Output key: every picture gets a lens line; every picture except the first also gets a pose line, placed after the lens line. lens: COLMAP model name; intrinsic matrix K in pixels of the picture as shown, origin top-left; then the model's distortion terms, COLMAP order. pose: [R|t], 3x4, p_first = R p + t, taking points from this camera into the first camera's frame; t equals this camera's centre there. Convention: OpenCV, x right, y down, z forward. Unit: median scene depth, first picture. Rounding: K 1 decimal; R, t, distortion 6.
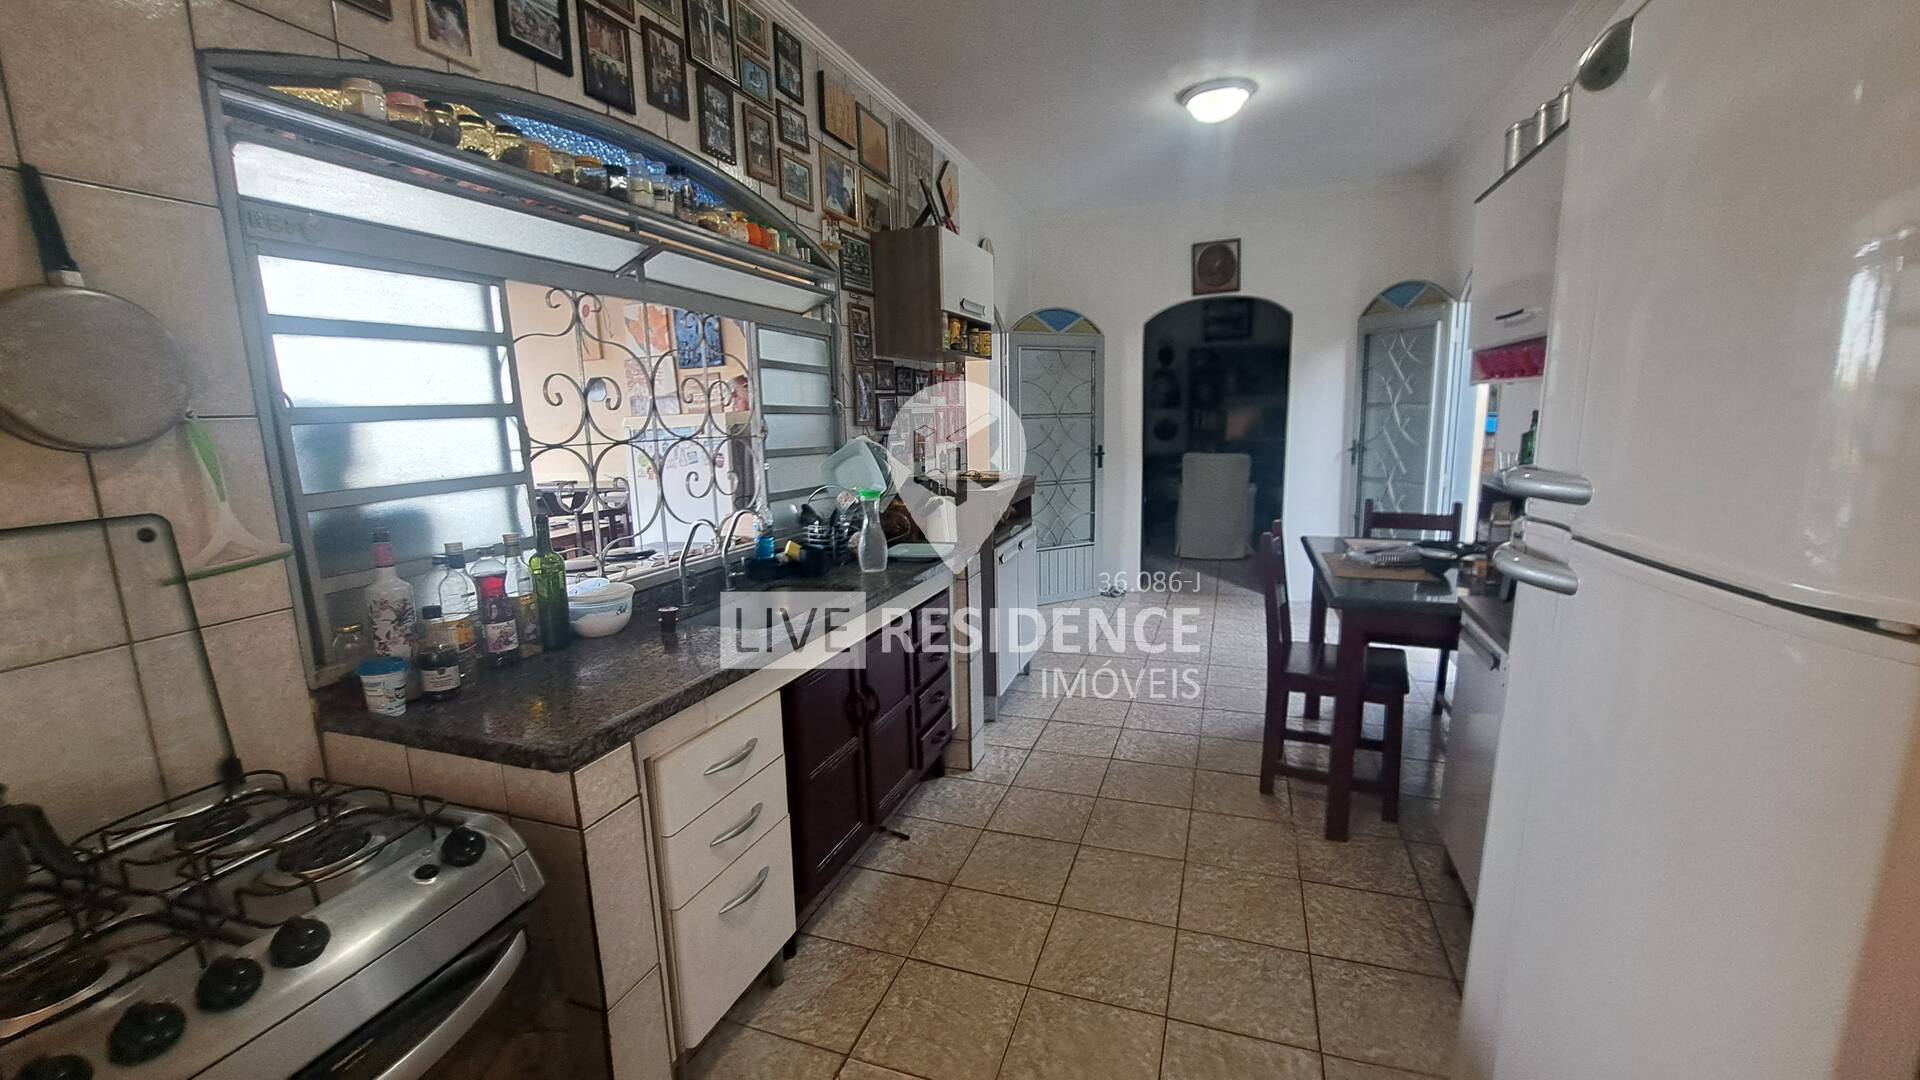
lens RADIAL K [[772.0, 0, 962.9], [0, 772.0, 550.3], [0, 0, 1]] dist [-0.000836, -0.000103]
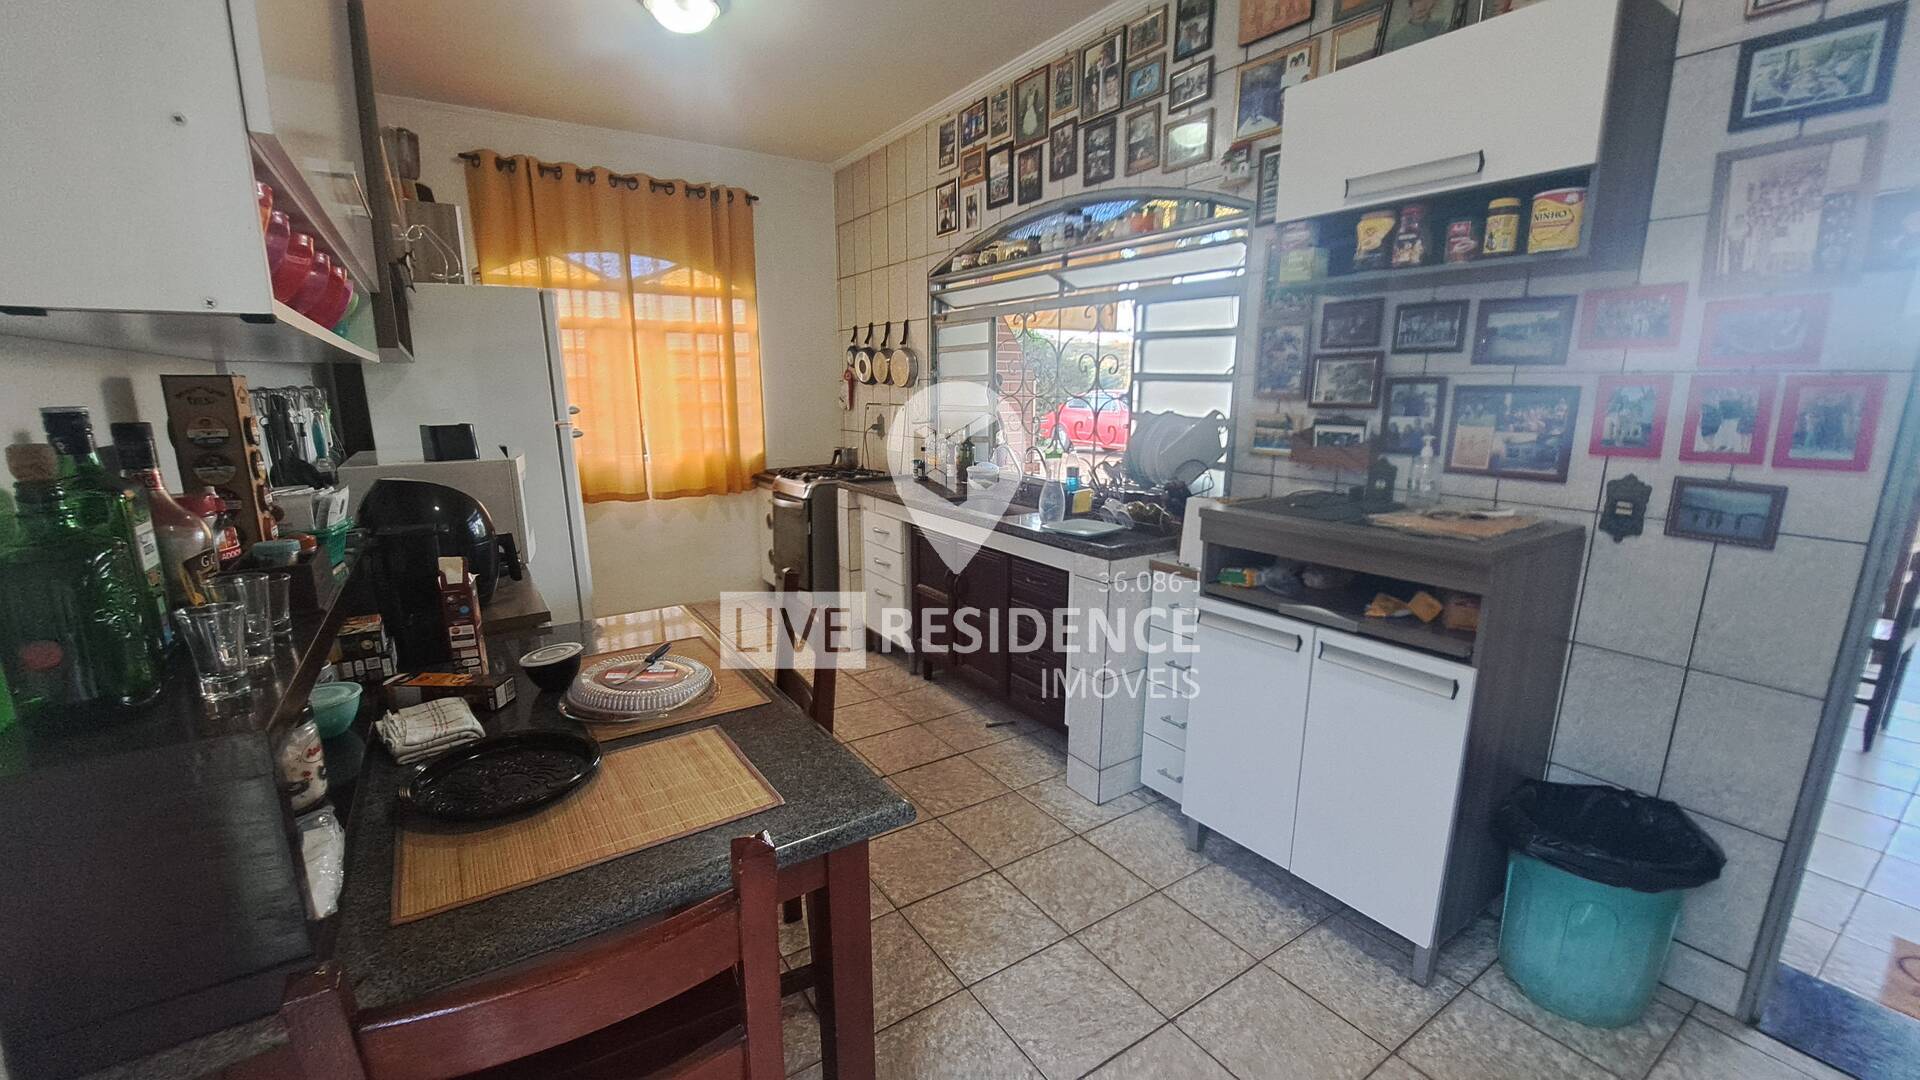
lens RADIAL K [[772.0, 0, 957.2], [0, 772.0, 543.8], [0, 0, 1]] dist [-0.000836, -0.000103]
pose [[-0.589931, 0.182753, -0.786500, 1.020305], [-0.130391, 0.939704, 0.316155, -0.339865], [0.796856, 0.289062, -0.530531, 1.794071]]
